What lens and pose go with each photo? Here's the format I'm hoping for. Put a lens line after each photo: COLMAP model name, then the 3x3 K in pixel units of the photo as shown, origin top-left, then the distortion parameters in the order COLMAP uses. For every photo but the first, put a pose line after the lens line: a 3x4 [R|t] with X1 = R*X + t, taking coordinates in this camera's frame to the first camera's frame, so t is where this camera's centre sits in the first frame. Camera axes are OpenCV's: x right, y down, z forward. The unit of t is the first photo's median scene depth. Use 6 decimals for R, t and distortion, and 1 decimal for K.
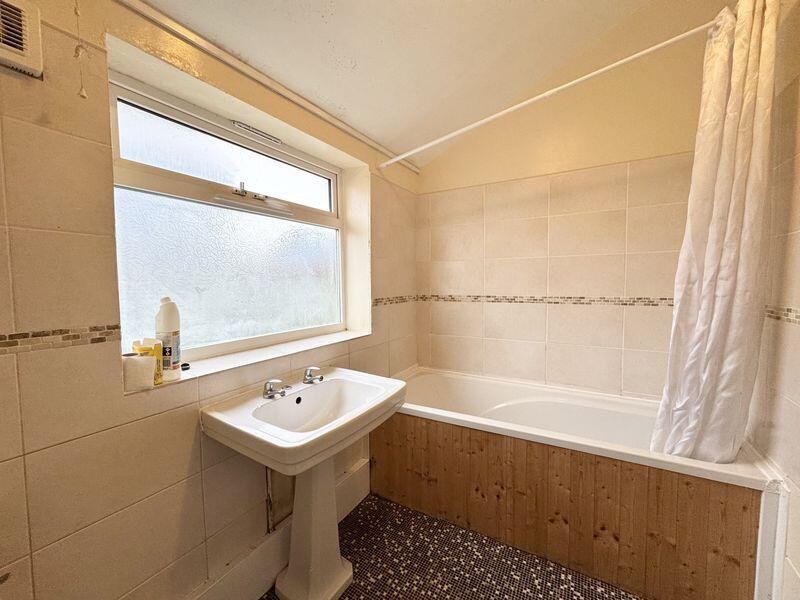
lens RADIAL K [[319.3, 0, 401.8], [0, 319.3, 299.0], [0, 0, 1]] dist [-0.001274, 0.000423]
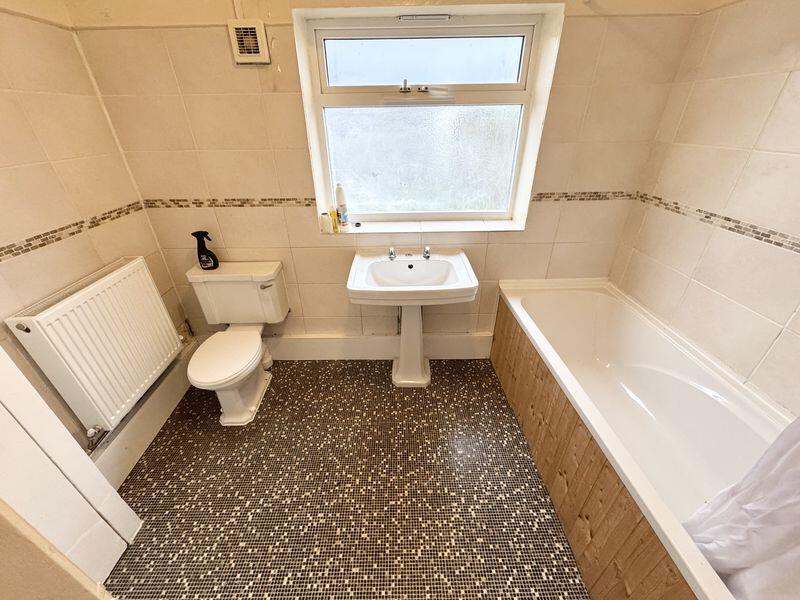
lens RADIAL K [[319.3, 0, 399.8], [0, 319.3, 299.9], [0, 0, 1]] dist [-0.001274, 0.000423]
pose [[0.516711, 0.425521, -0.742928, 0.694258], [-0.038353, 0.878378, 0.476426, -0.203190], [0.855301, -0.217681, 0.470187, 0.238671]]
